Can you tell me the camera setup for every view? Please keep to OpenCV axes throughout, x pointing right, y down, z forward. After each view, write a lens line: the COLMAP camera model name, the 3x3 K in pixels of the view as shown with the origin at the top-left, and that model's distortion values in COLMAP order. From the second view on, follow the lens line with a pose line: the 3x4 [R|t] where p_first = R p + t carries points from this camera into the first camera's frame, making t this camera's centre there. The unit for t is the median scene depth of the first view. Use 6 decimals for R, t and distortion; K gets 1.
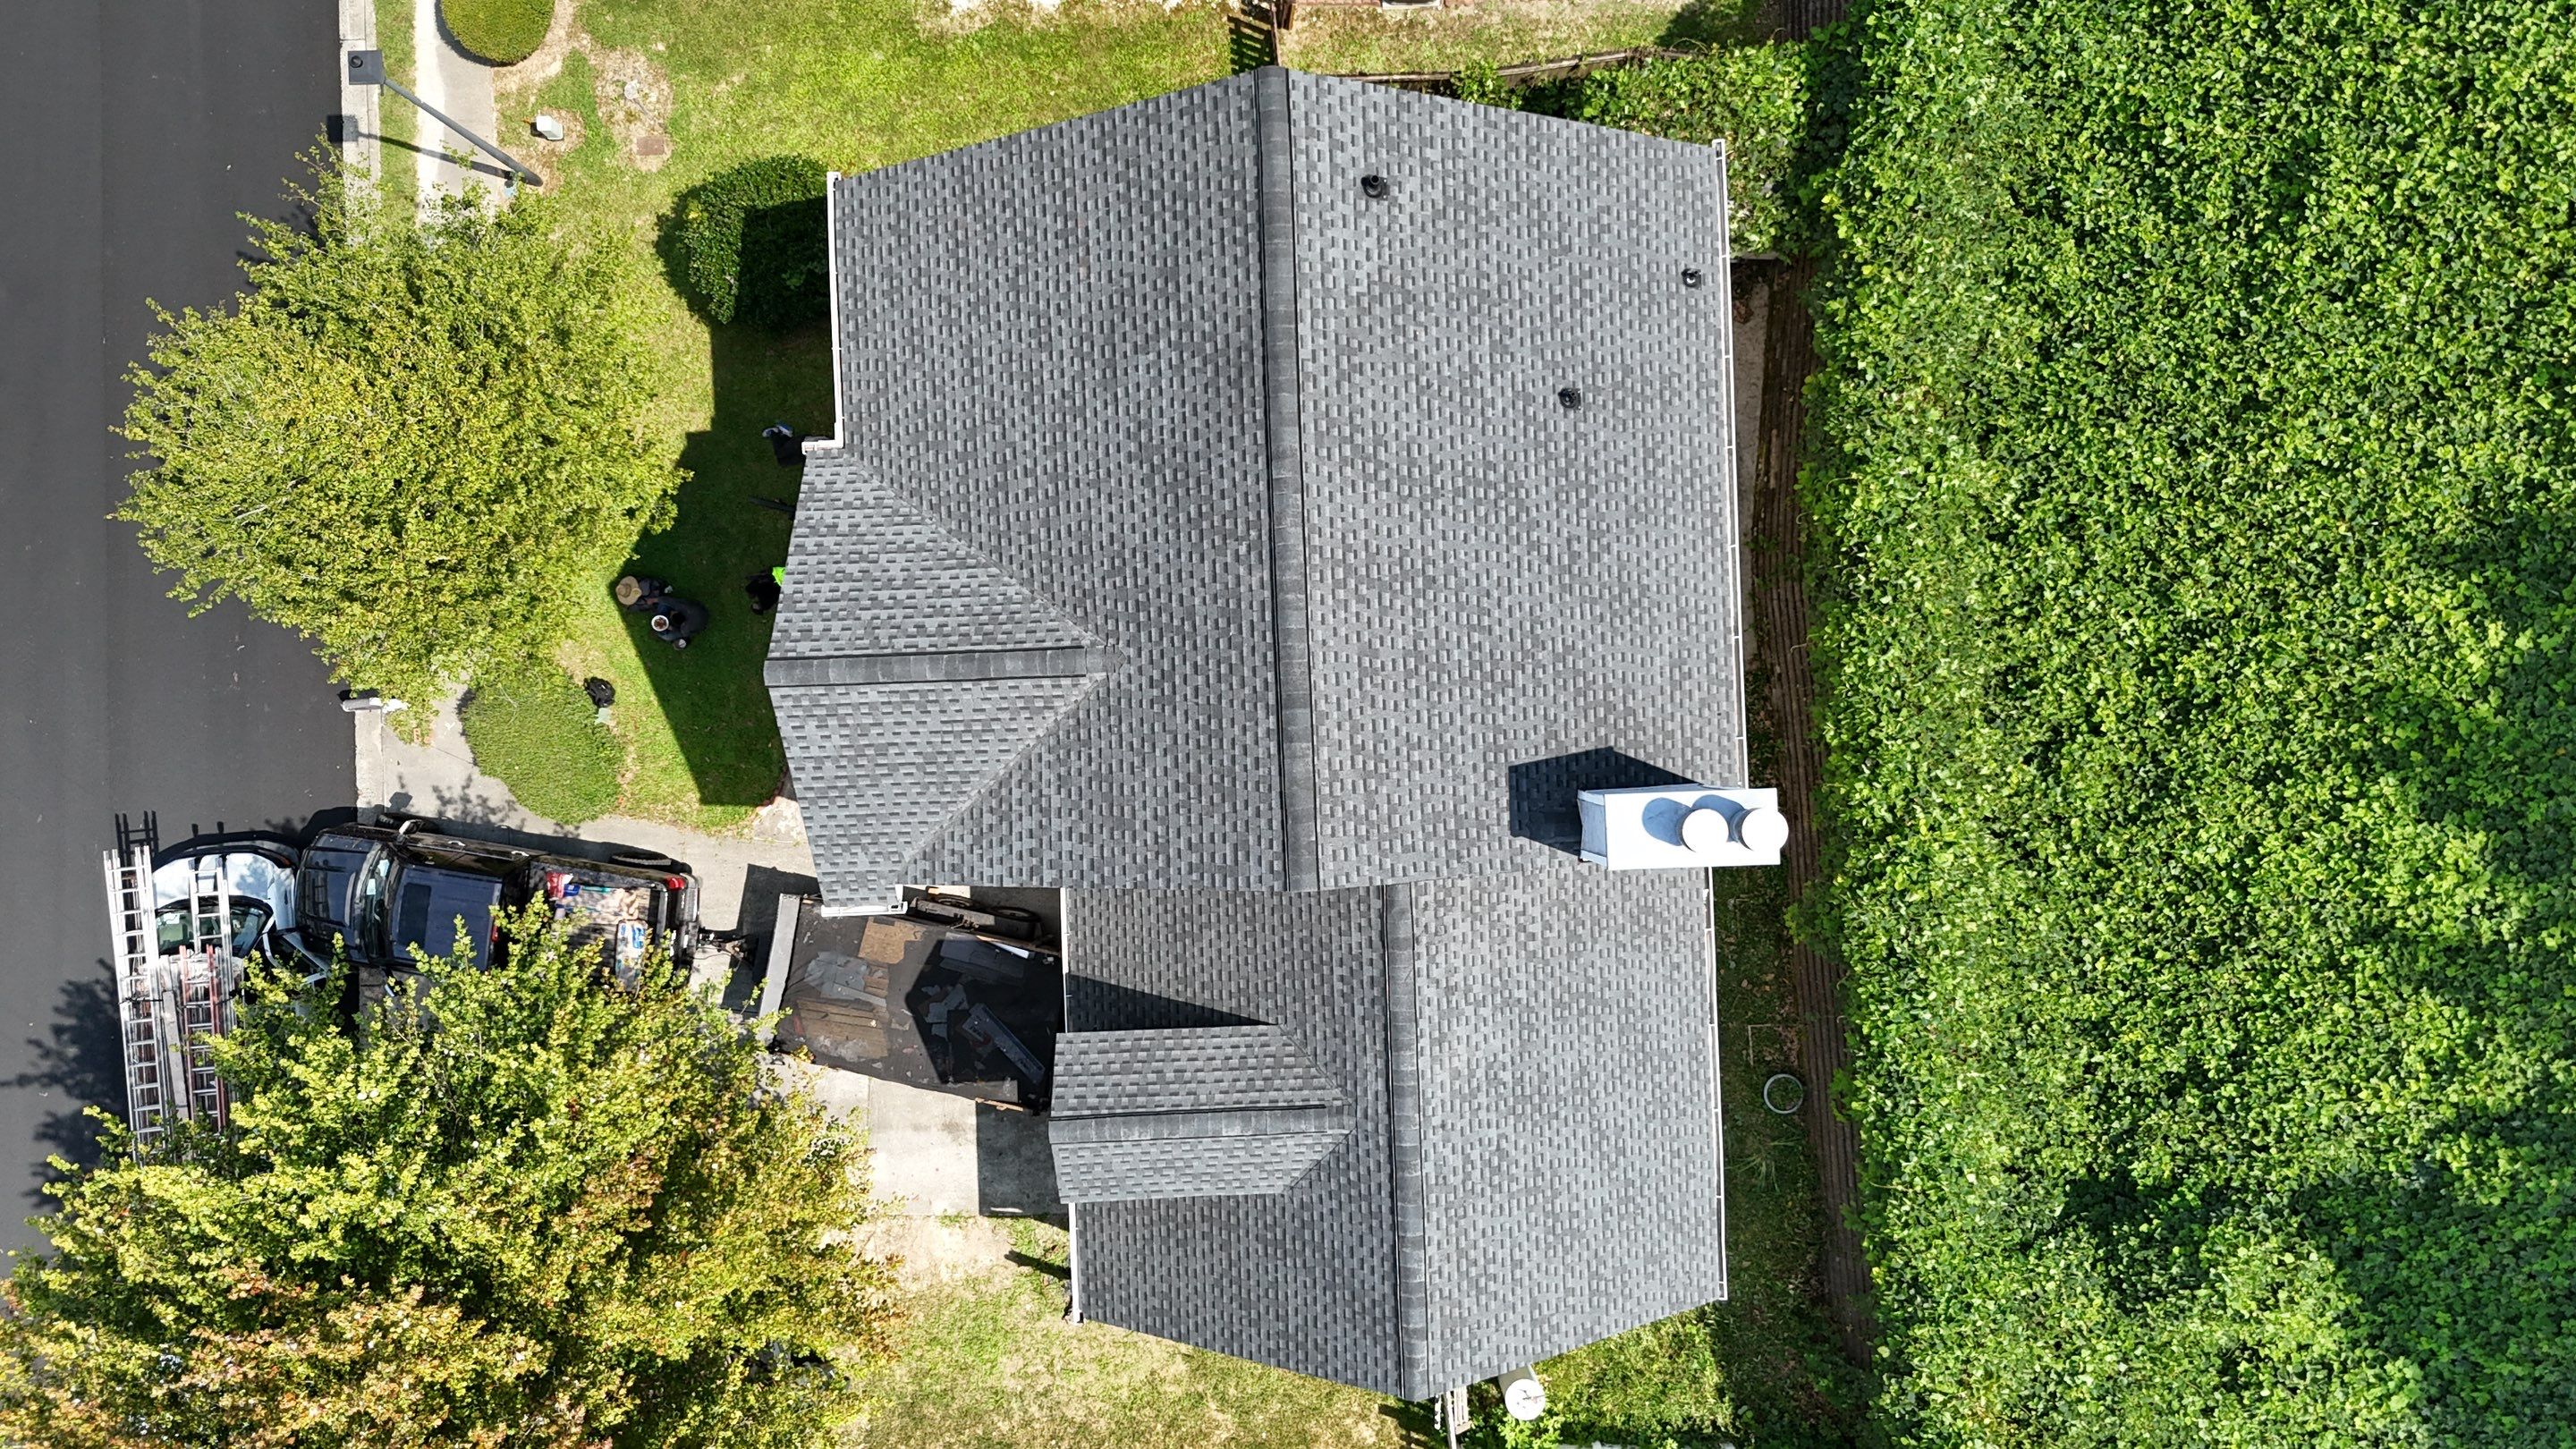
lens RADIAL K [[1915.5, 0, 1279.9], [0, 1915.5, 721.8], [0, 0, 1]] dist [0.033869, -0.002912]
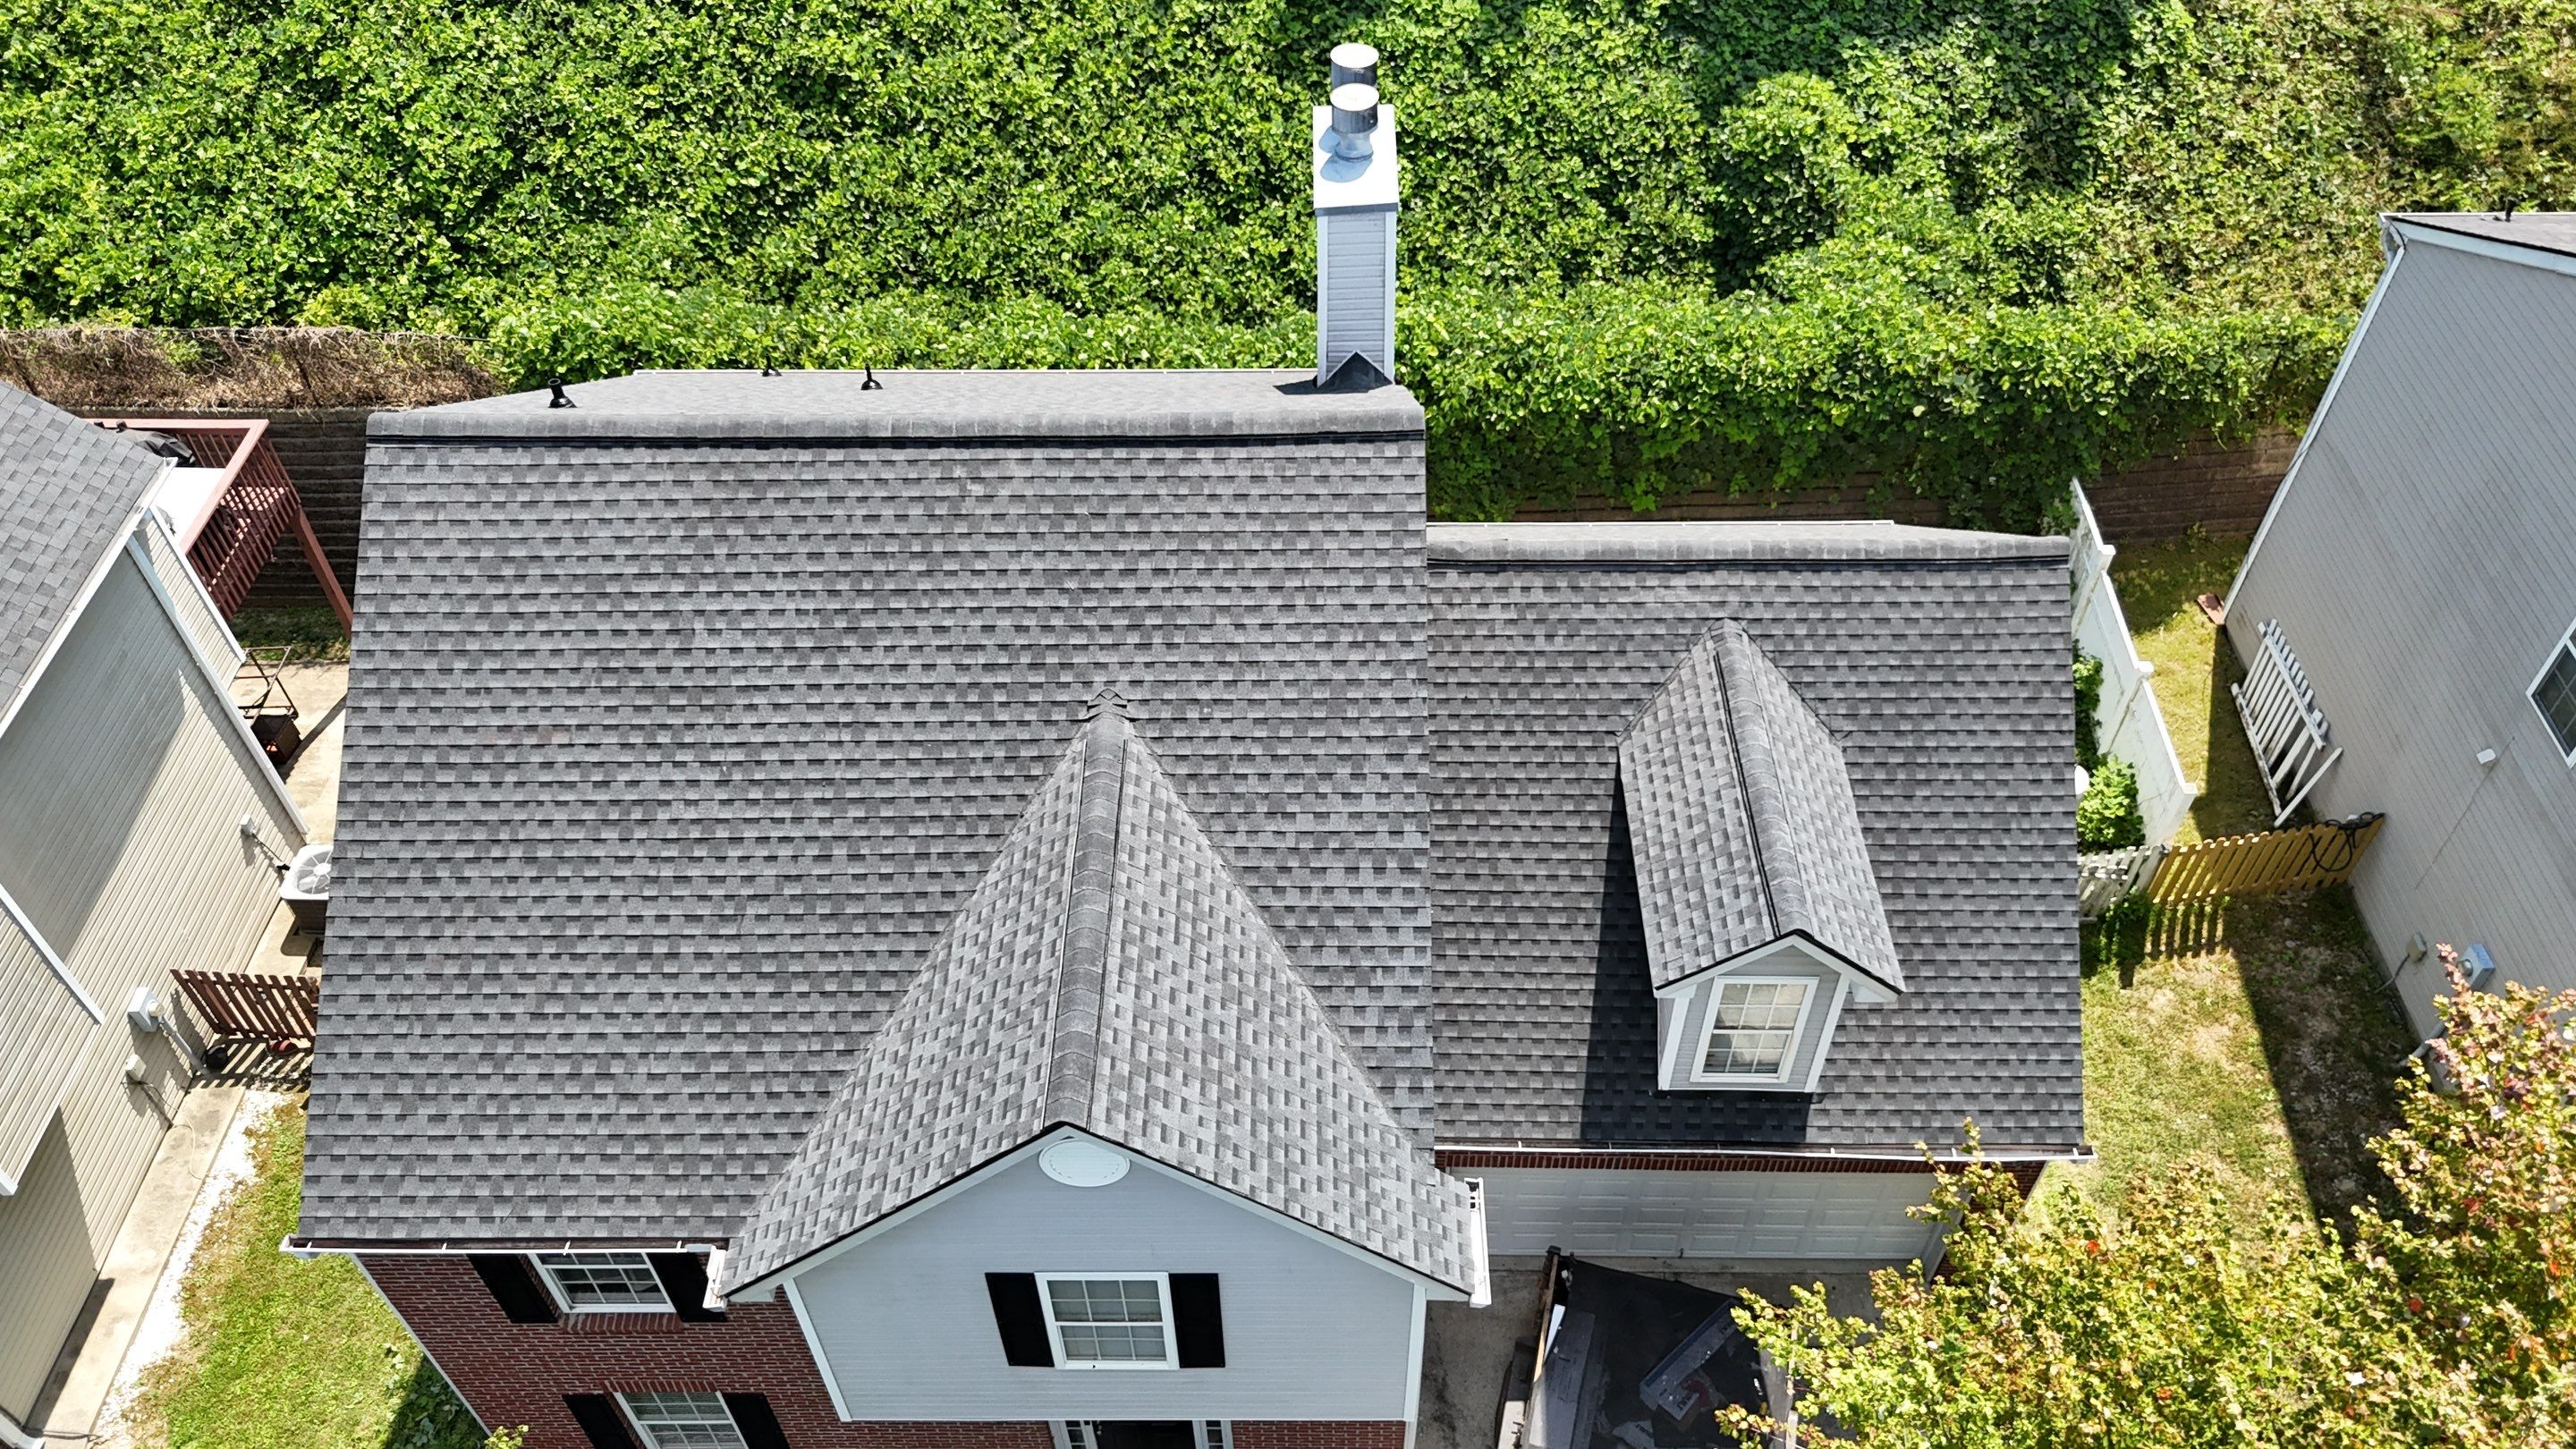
lens RADIAL K [[1915.5, 0, 1291.9], [0, 1915.5, 723.9], [0, 0, 1]] dist [0.033869, -0.002912]
pose [[0.044012, -0.725122, 0.687212, -0.557346], [0.998966, 0.024090, -0.038559, 0.061648], [0.011405, 0.688198, 0.725433, 0.468435]]
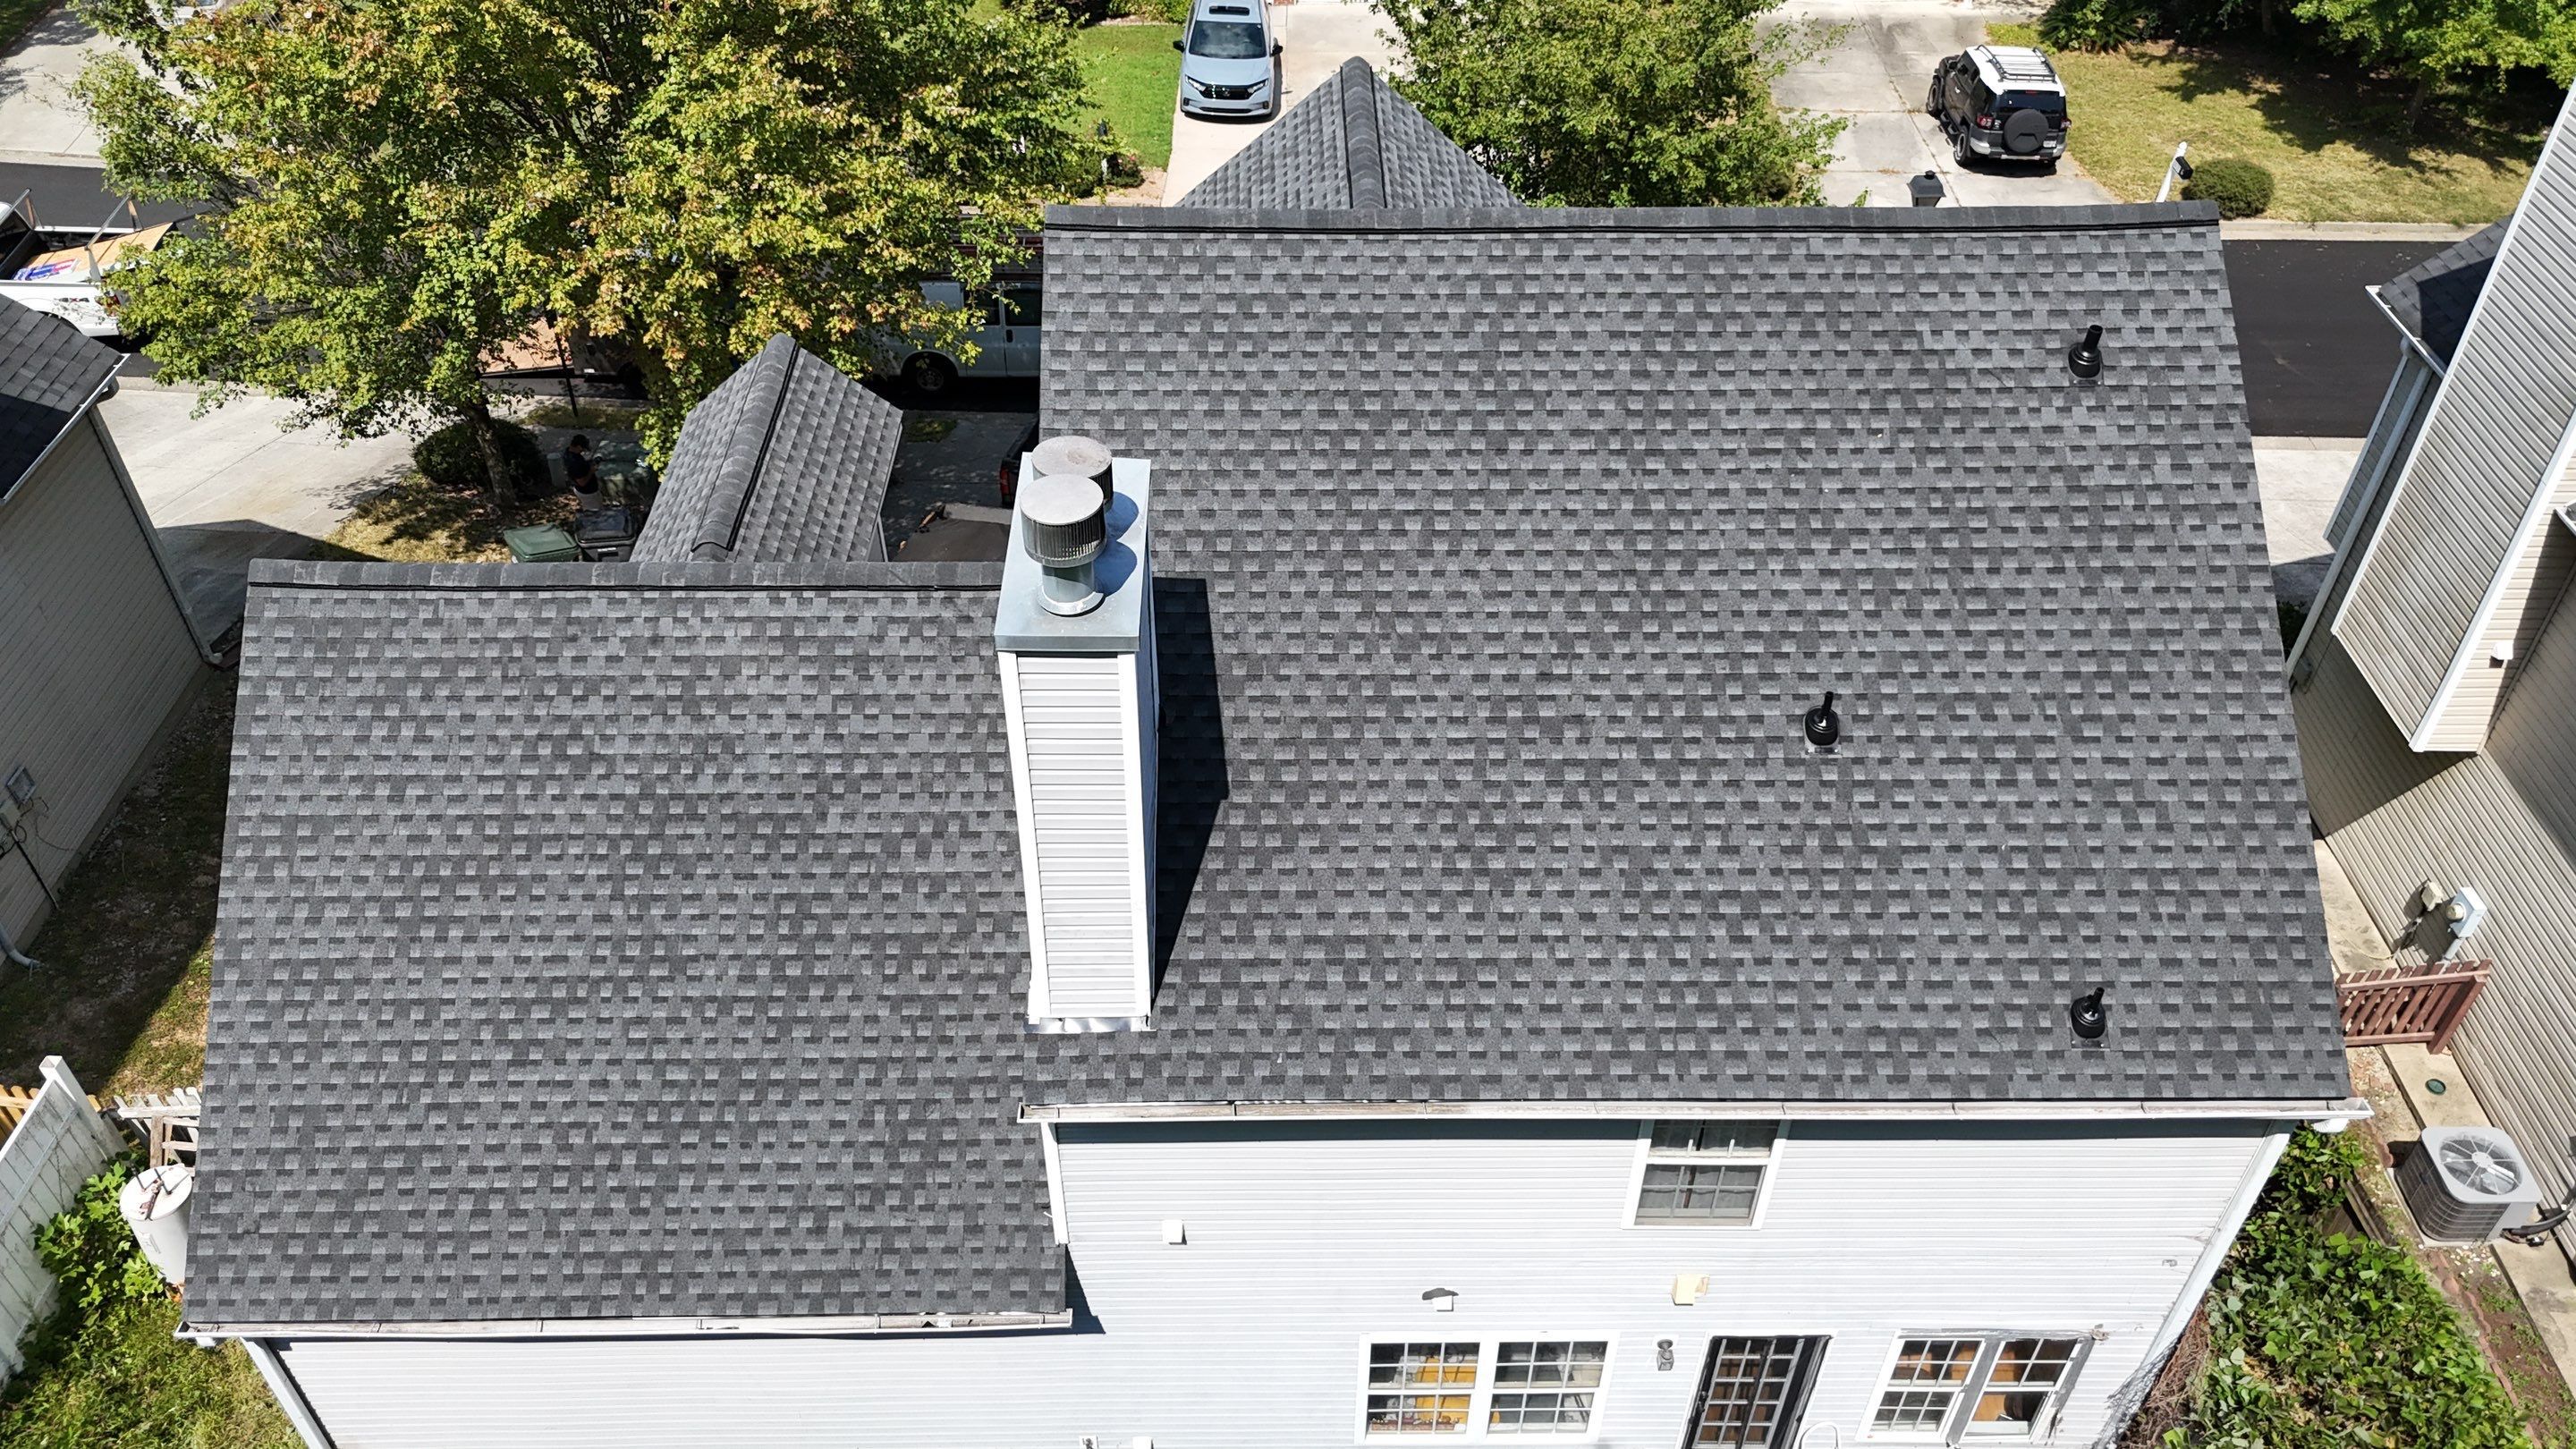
lens RADIAL K [[1915.5, 0, 1288.9], [0, 1915.5, 721.0], [0, 0, 1]] dist [0.033869, -0.002912]
pose [[-0.027526, 0.664560, -0.746728, 0.596841], [-0.999612, -0.021467, 0.017743, -0.014975], [-0.004239, 0.746927, 0.664893, 0.606618]]
